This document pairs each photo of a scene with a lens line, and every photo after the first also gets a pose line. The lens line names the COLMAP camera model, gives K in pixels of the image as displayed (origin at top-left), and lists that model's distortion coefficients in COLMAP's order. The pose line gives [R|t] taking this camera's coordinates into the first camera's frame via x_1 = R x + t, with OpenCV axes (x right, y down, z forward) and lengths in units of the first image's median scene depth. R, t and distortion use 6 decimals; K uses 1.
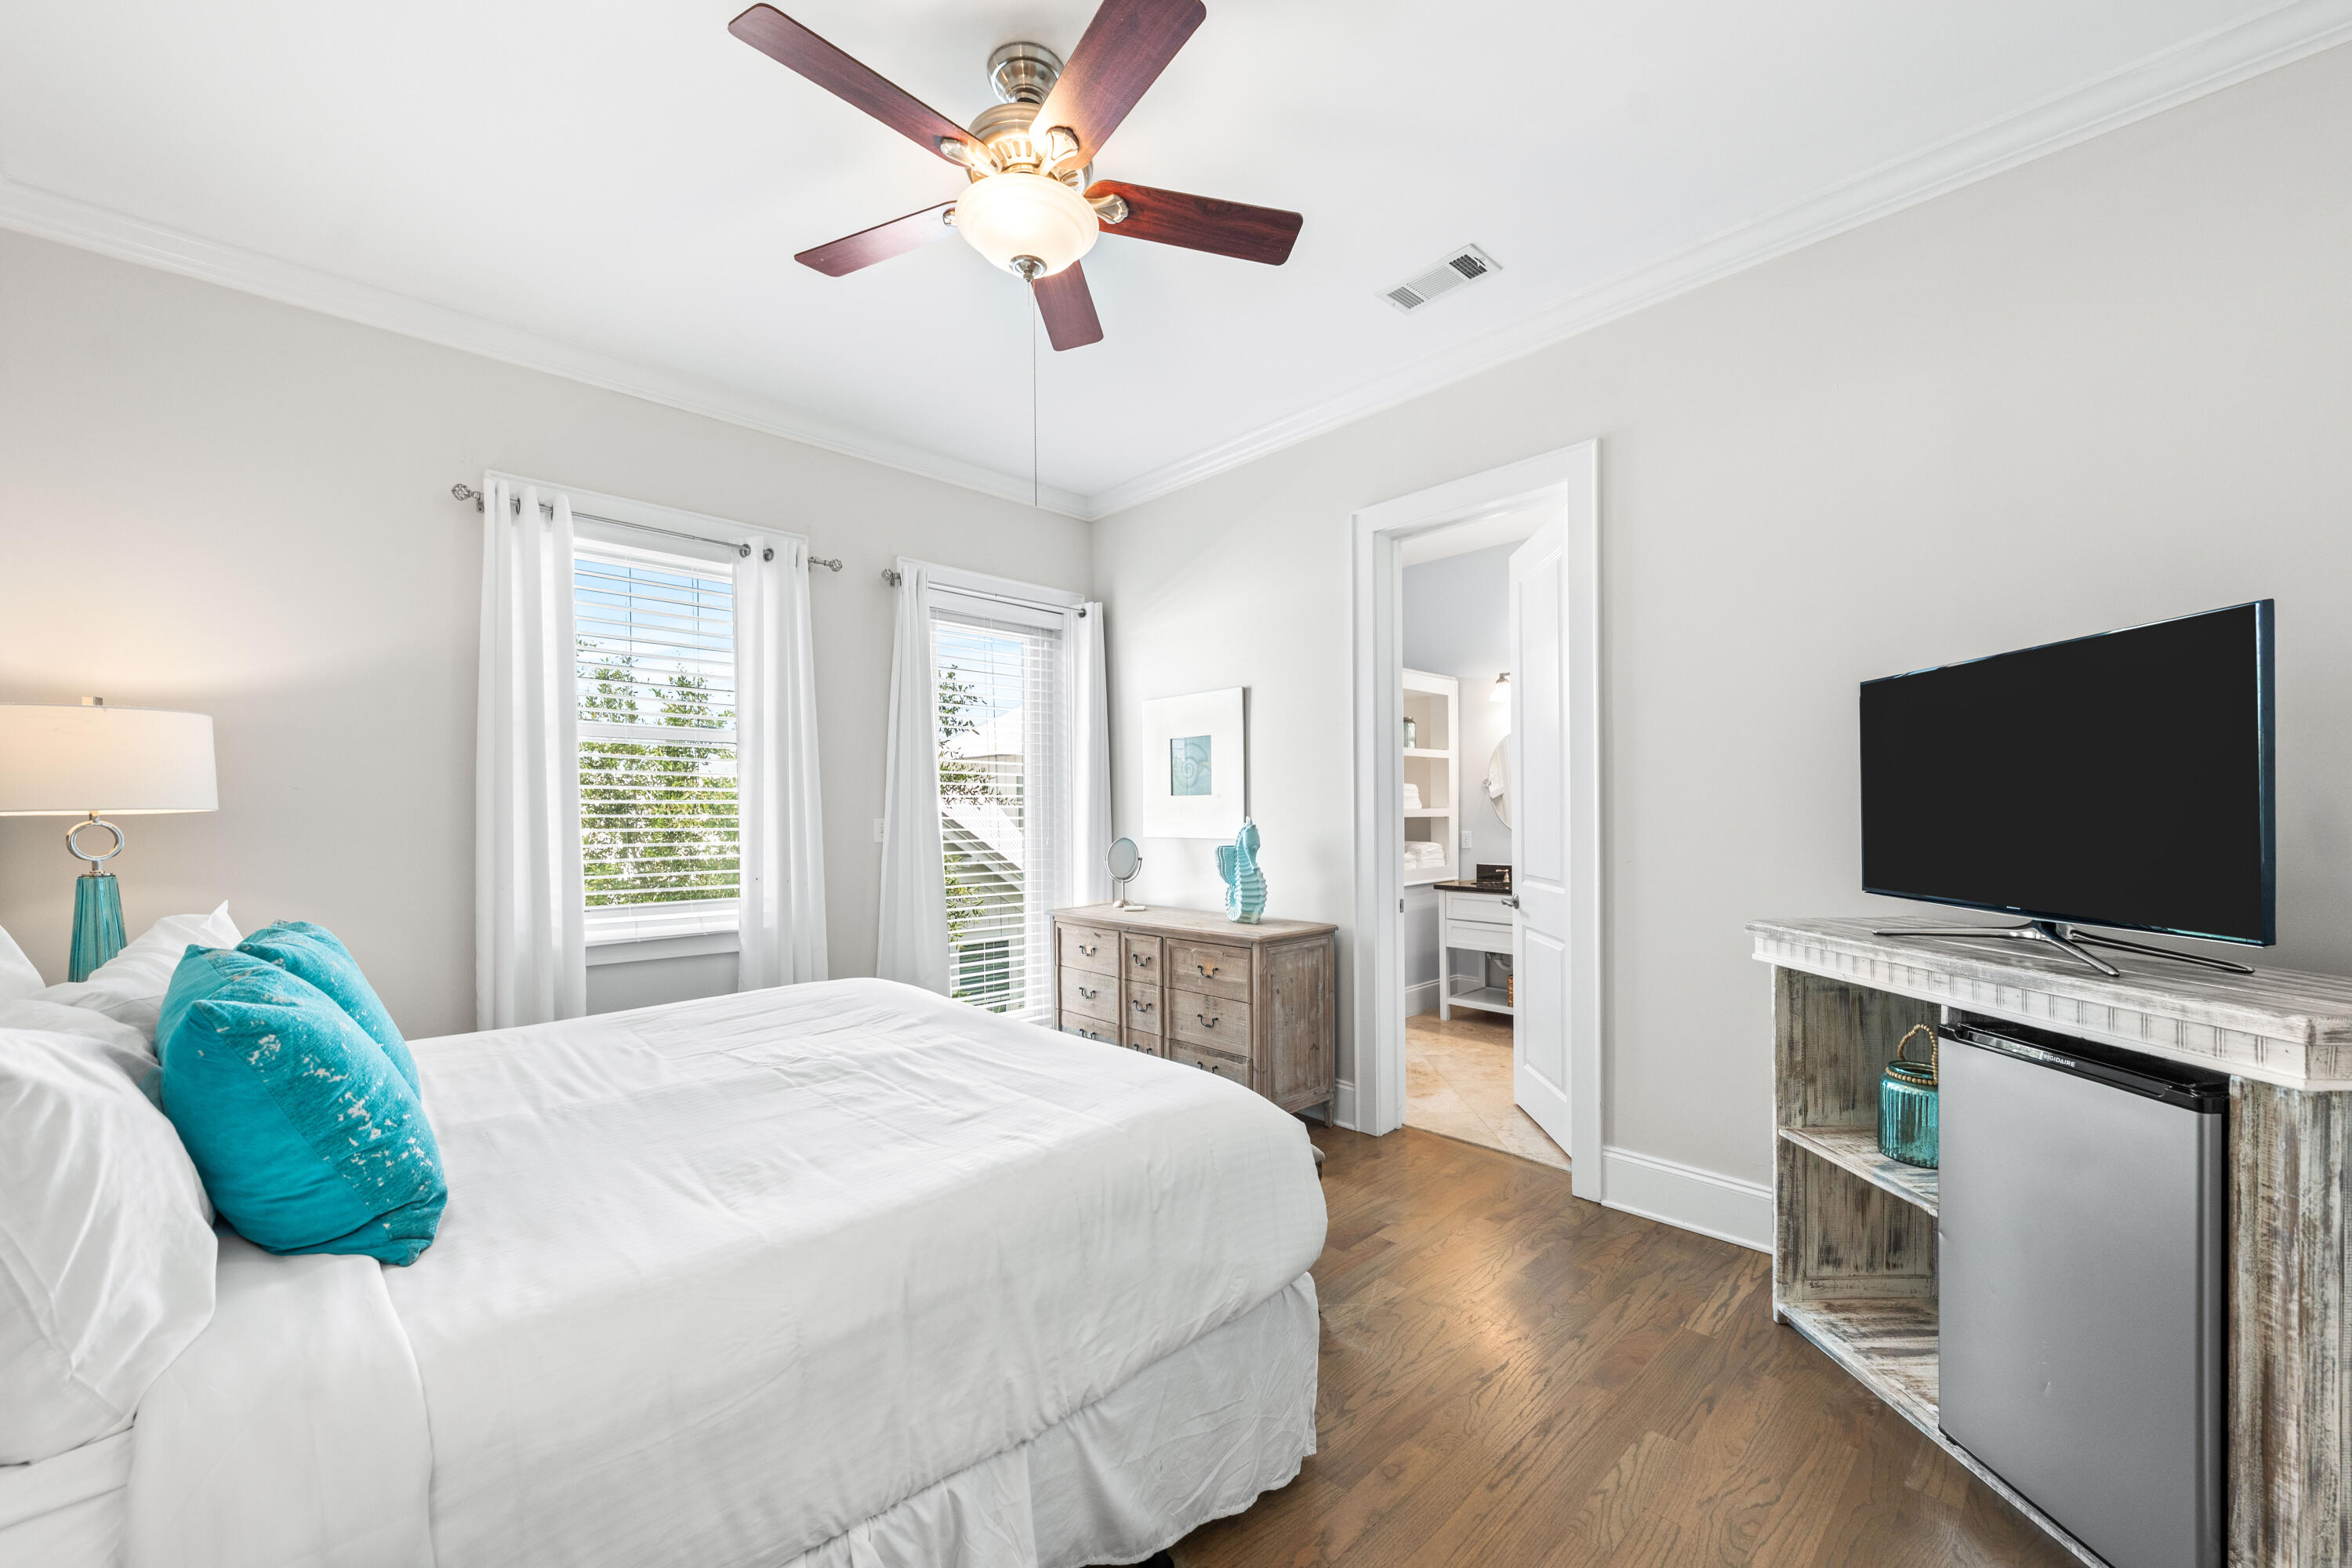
lens RADIAL K [[886.0, 0, 1164.2], [0, 886.0, 816.3], [0, 0, 1]] dist [-0.003248, -0.000162]
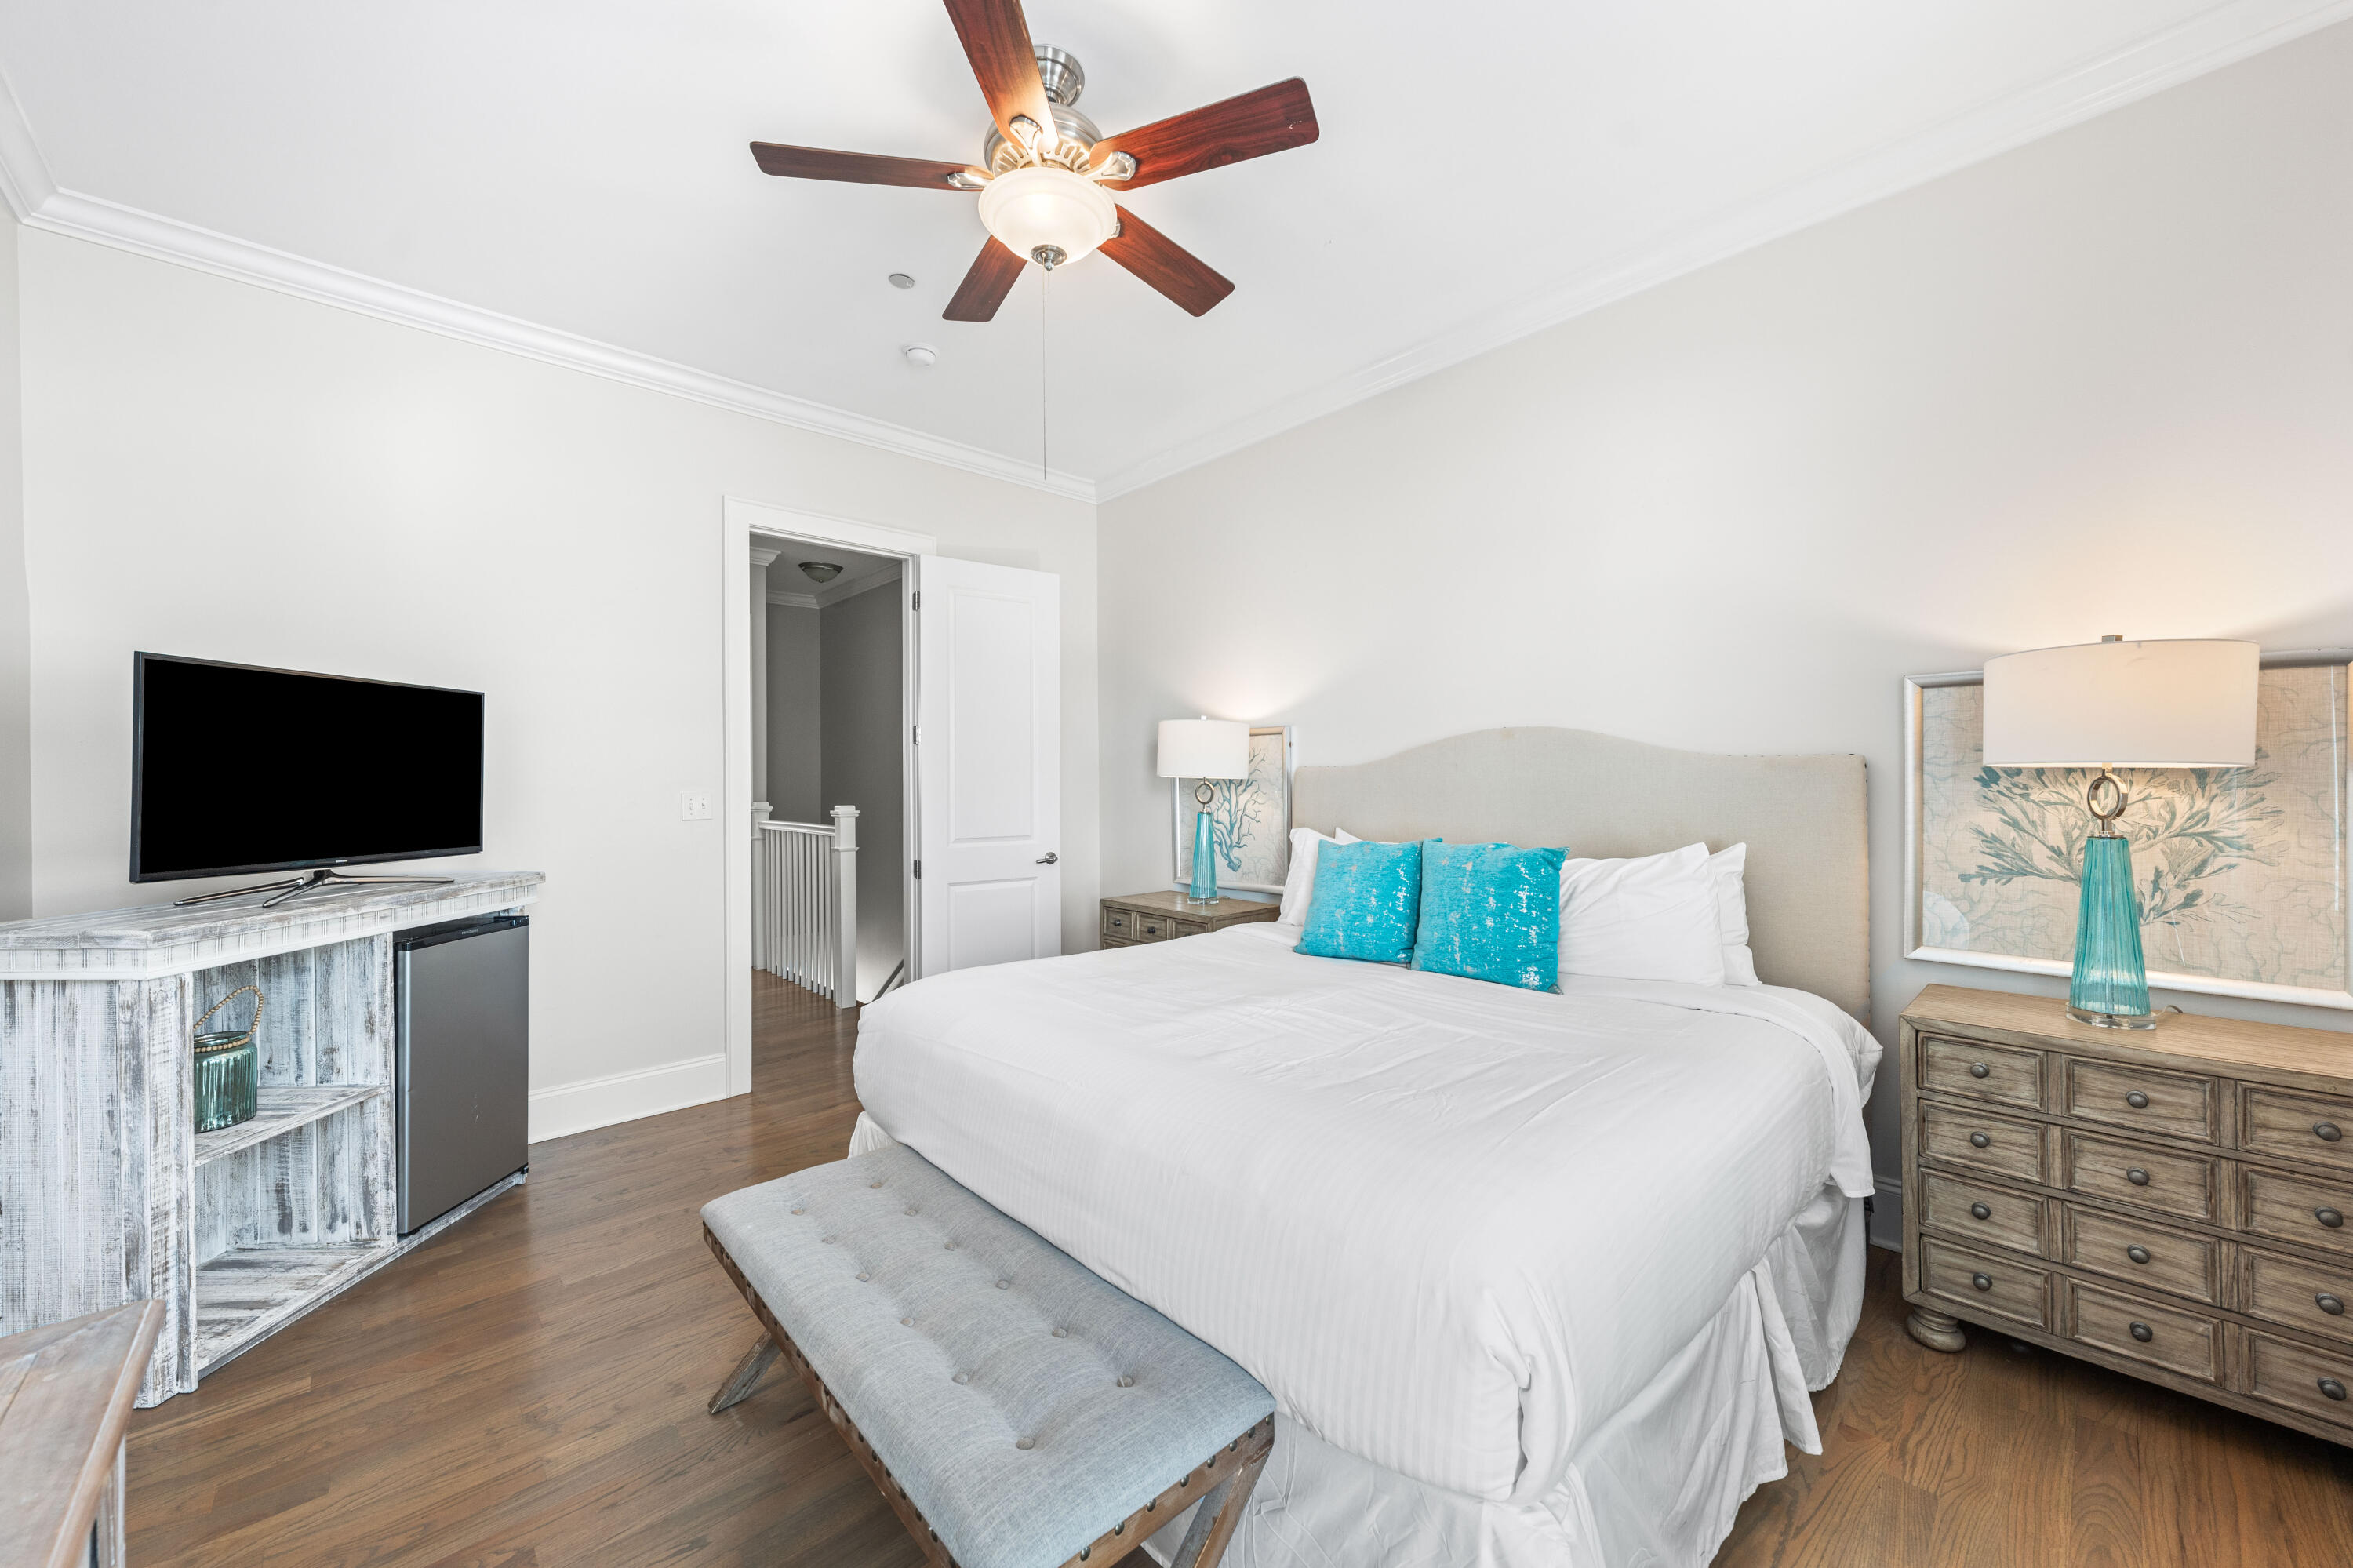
lens RADIAL K [[886.4, 0, 1179.9], [0, 886.4, 779.6], [0, 0, 1]] dist [-0.003248, -0.000162]
pose [[-0.999894, 0.013739, -0.004745, -0.179049], [0.013732, 0.999905, 0.001417, -0.004122], [0.004764, 0.001352, -0.999988, 1.257218]]
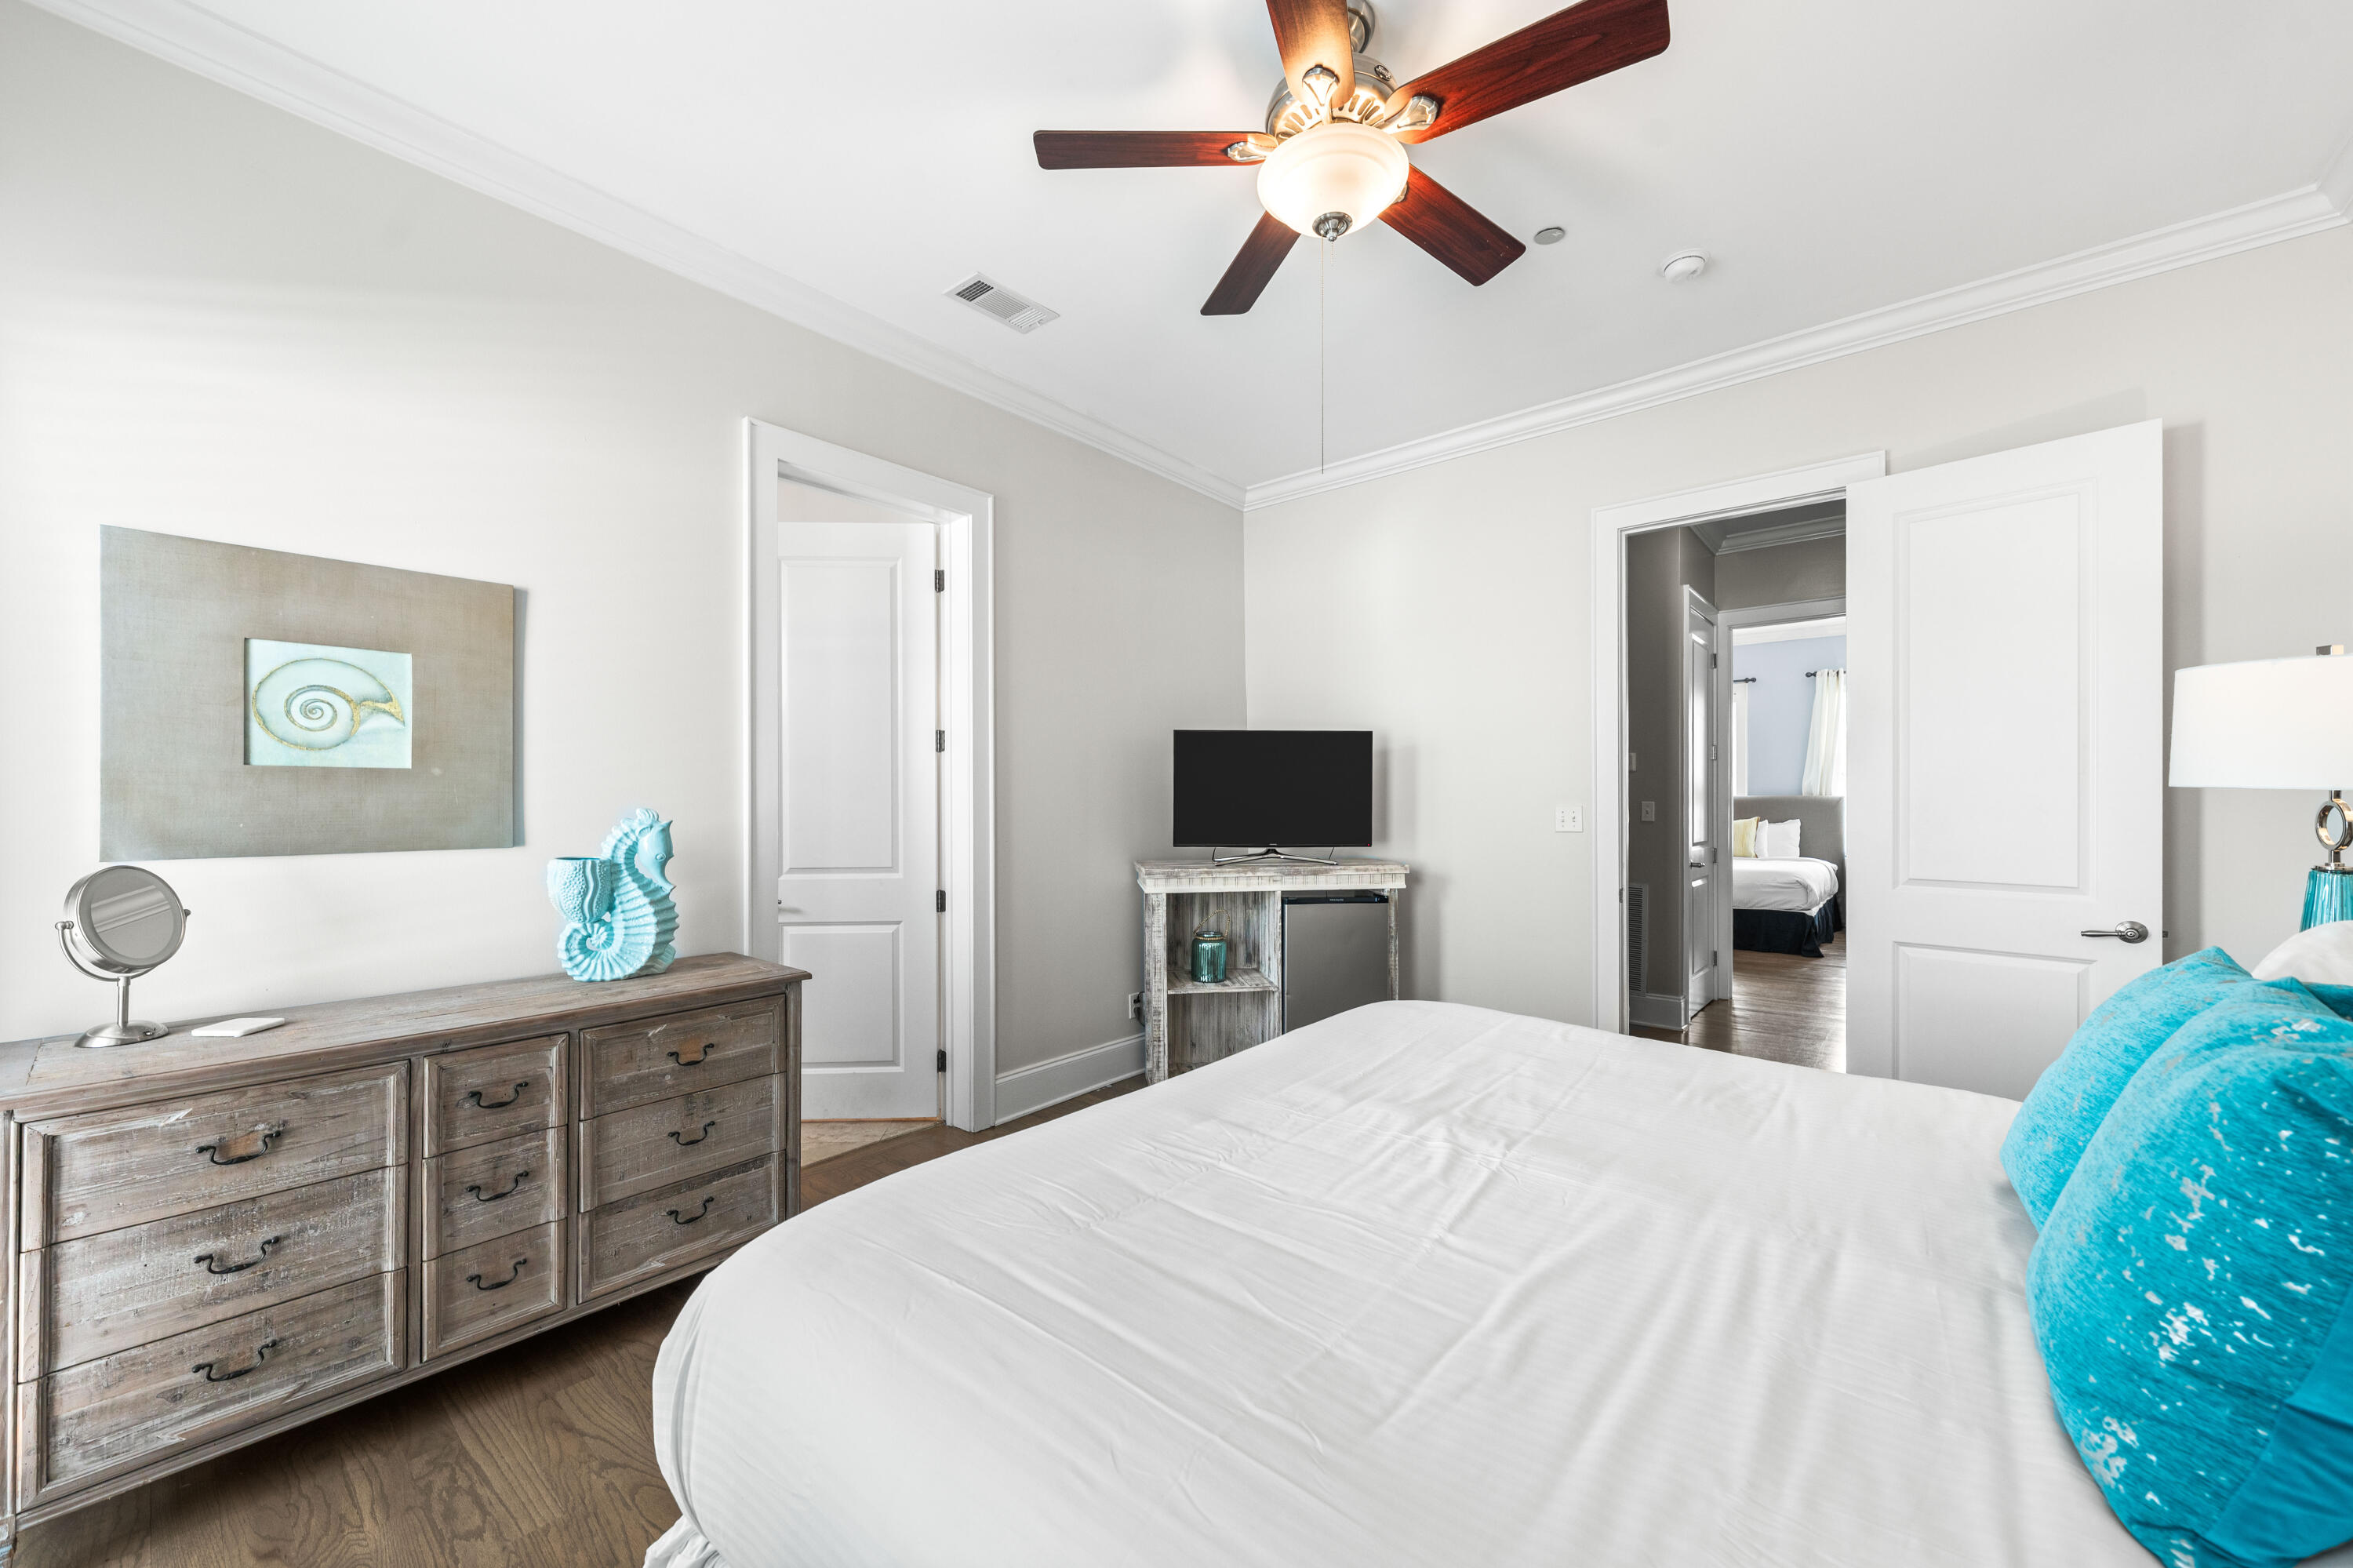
lens RADIAL K [[886.4, 0, 1177.7], [0, 886.4, 796.0], [0, 0, 1]] dist [-0.003248, -0.000162]
pose [[-0.108592, 0.010484, 0.994031, -0.660648], [0.006865, 0.999928, -0.009796, 0.000558], [-0.994063, 0.005760, -0.108656, 0.784492]]
